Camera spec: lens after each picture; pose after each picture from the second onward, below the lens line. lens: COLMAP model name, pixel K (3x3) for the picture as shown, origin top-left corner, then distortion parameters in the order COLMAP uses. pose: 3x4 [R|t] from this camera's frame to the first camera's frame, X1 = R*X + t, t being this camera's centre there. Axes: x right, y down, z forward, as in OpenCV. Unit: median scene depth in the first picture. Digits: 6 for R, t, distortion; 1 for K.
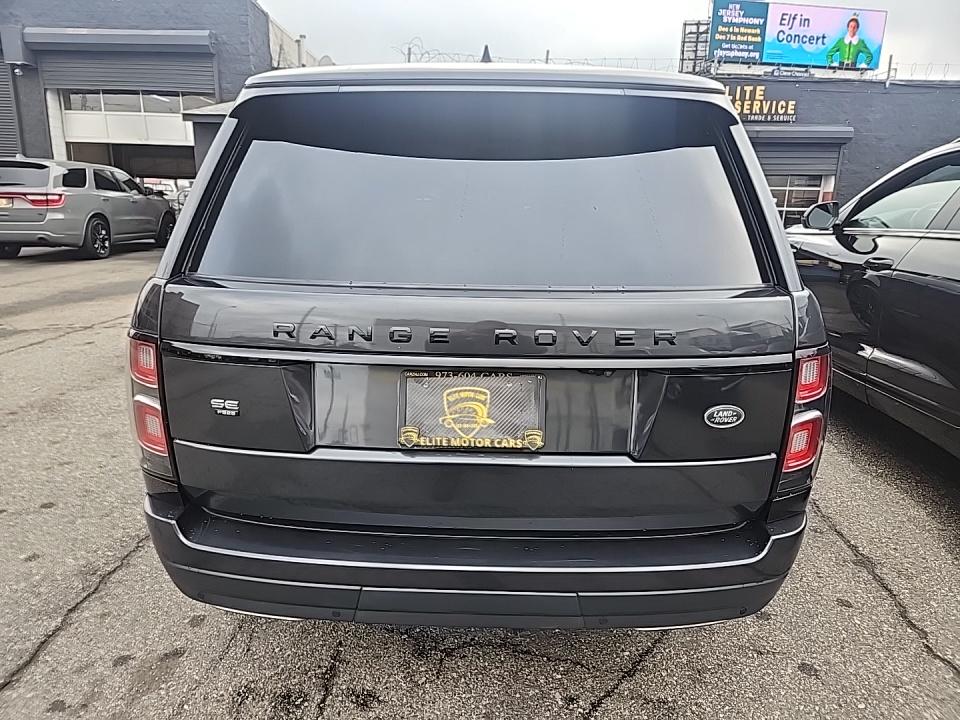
lens RADIAL K [[626.8, 0, 486.7], [0, 626.8, 362.6], [0, 0, 1]] dist [0.038138, -0.001891]
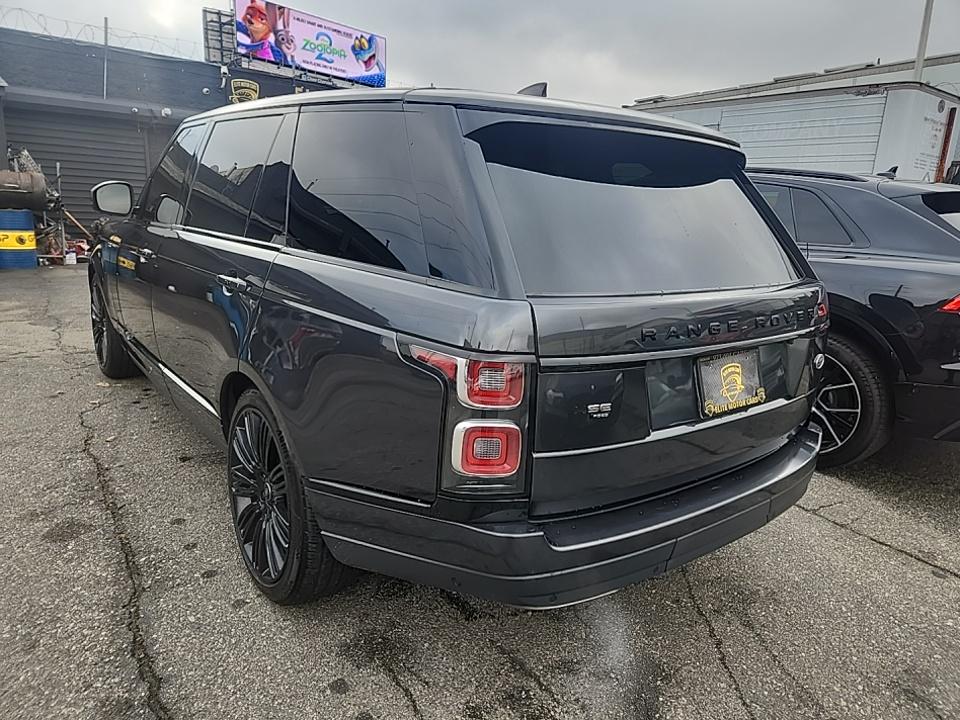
lens RADIAL K [[648.2, 0, 480.0], [0, 648.2, 360.0], [0, 0, 1]] dist [0.003309, -0.000419]
pose [[0.777923, -0.120325, 0.616731, -0.138728], [0.122022, 0.991738, 0.039575, -0.009560], [-0.616398, 0.044469, 0.786178, 0.026129]]
